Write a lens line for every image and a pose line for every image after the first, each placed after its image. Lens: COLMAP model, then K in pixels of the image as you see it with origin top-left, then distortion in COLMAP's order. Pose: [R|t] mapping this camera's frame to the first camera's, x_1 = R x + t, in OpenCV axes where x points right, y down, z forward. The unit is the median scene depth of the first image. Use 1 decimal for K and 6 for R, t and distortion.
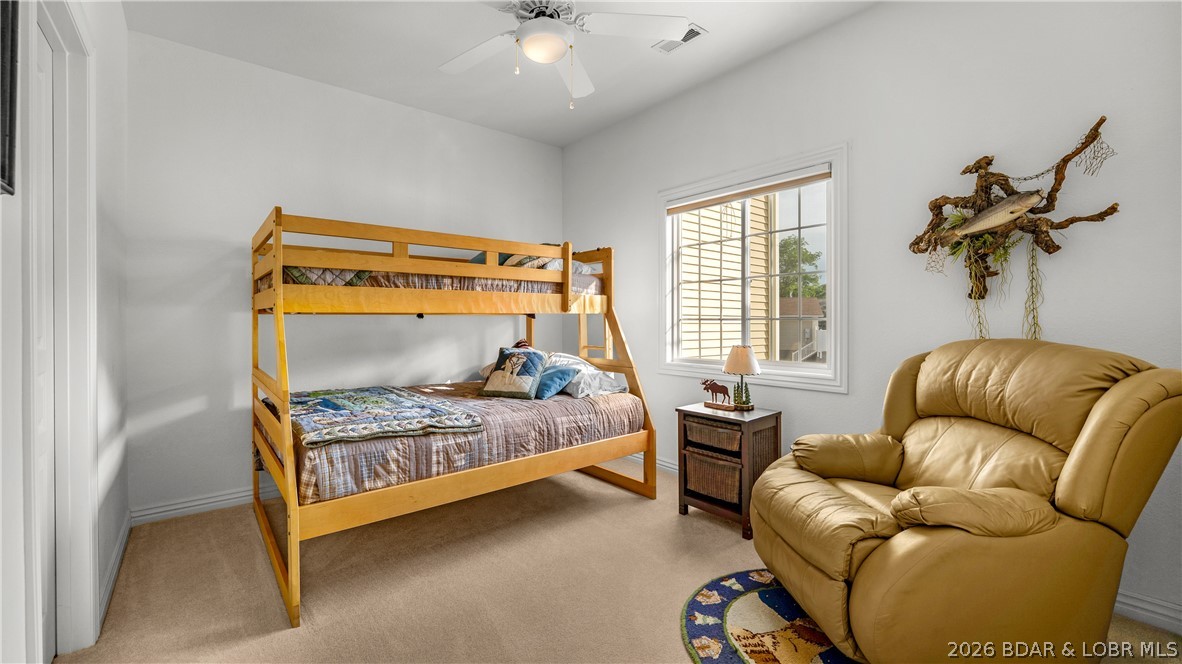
lens RADIAL K [[500.6, 0, 591.0], [0, 500.6, 332.0], [0, 0, 1]] dist [-0.018628, 0.000076]
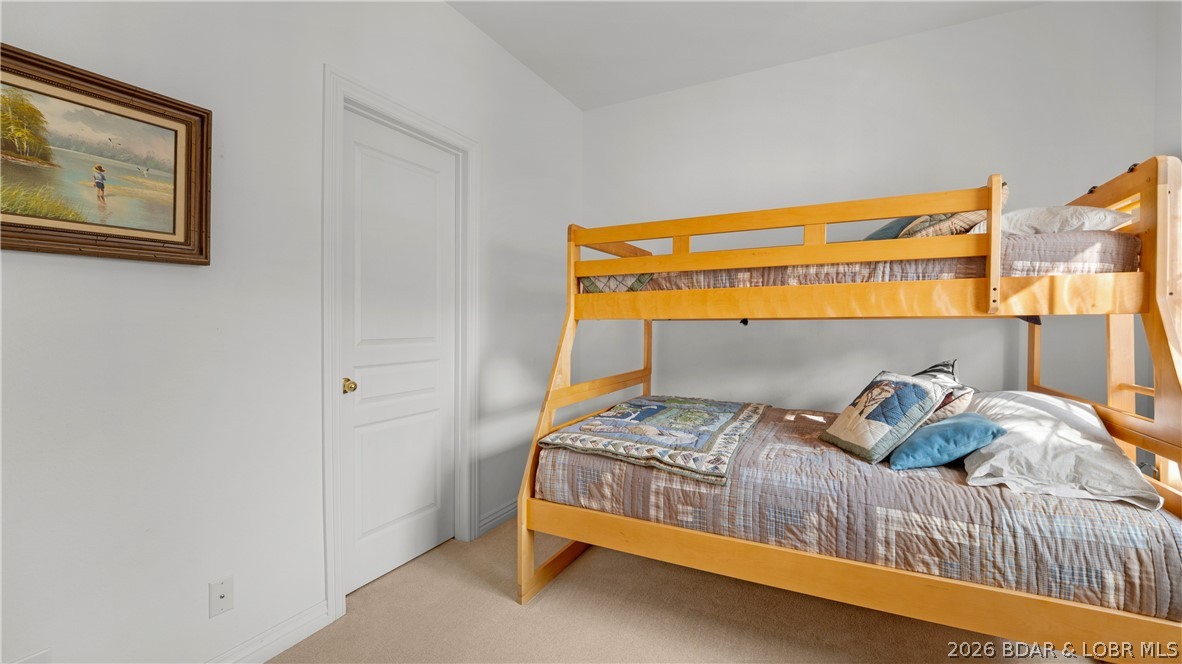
lens RADIAL K [[500.6, 0, 591.0], [0, 500.6, 332.0], [0, 0, 1]] dist [-0.018628, 0.000076]
pose [[0.335409, 0.014852, -0.941956, 0.364743], [-0.022285, 0.999721, 0.007828, -0.018814], [0.941809, 0.018366, 0.335646, 0.561688]]
